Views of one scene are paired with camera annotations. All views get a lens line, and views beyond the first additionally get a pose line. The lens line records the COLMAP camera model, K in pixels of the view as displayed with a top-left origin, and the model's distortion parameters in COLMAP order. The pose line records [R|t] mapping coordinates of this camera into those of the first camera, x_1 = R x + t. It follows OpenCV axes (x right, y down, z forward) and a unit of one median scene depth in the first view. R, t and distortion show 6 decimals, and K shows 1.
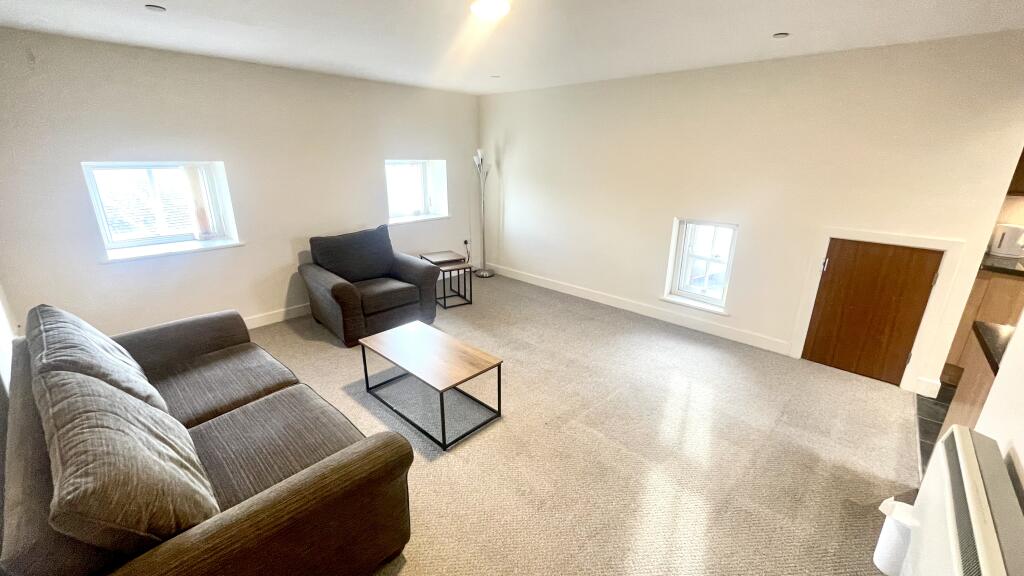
lens RADIAL K [[404.3, 0, 512.0], [0, 404.3, 288.0], [0, 0, 1]] dist [-0.010409, -0.000050]
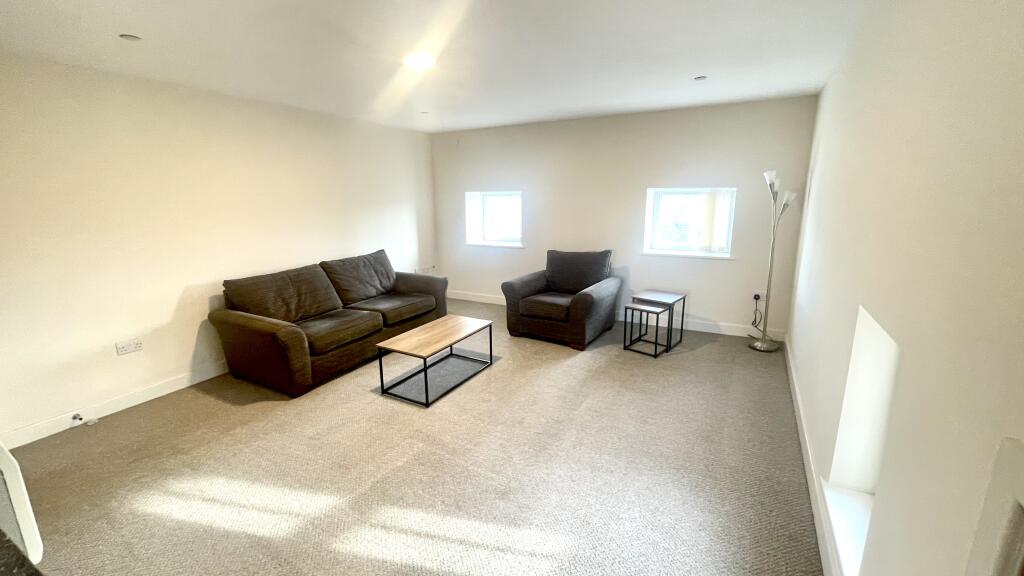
lens RADIAL K [[404.3, 0, 512.0], [0, 404.3, 288.0], [0, 0, 1]] dist [-0.010409, -0.000050]
pose [[0.250161, 0.201994, -0.946899, 0.594636], [-0.288352, 0.949159, 0.126297, -0.119001], [0.924269, 0.241445, 0.295688, 0.470146]]
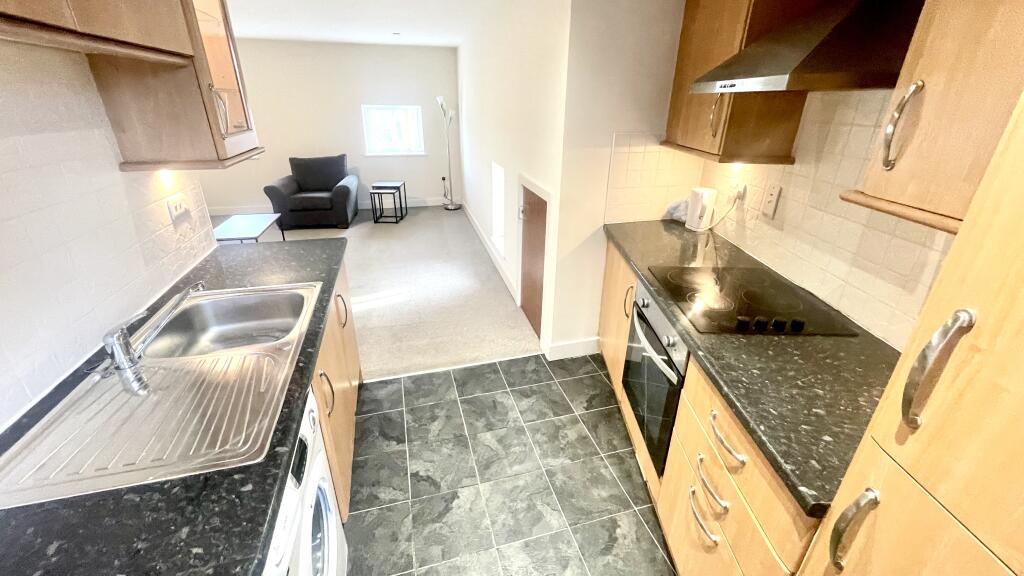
lens RADIAL K [[404.3, 0, 512.0], [0, 404.3, 288.0], [0, 0, 1]] dist [-0.010409, -0.000050]
pose [[0.851807, 0.217712, -0.476473, 0.879742], [-0.168459, 0.975078, 0.144377, -0.007378], [0.496031, -0.042715, 0.867253, 0.078824]]
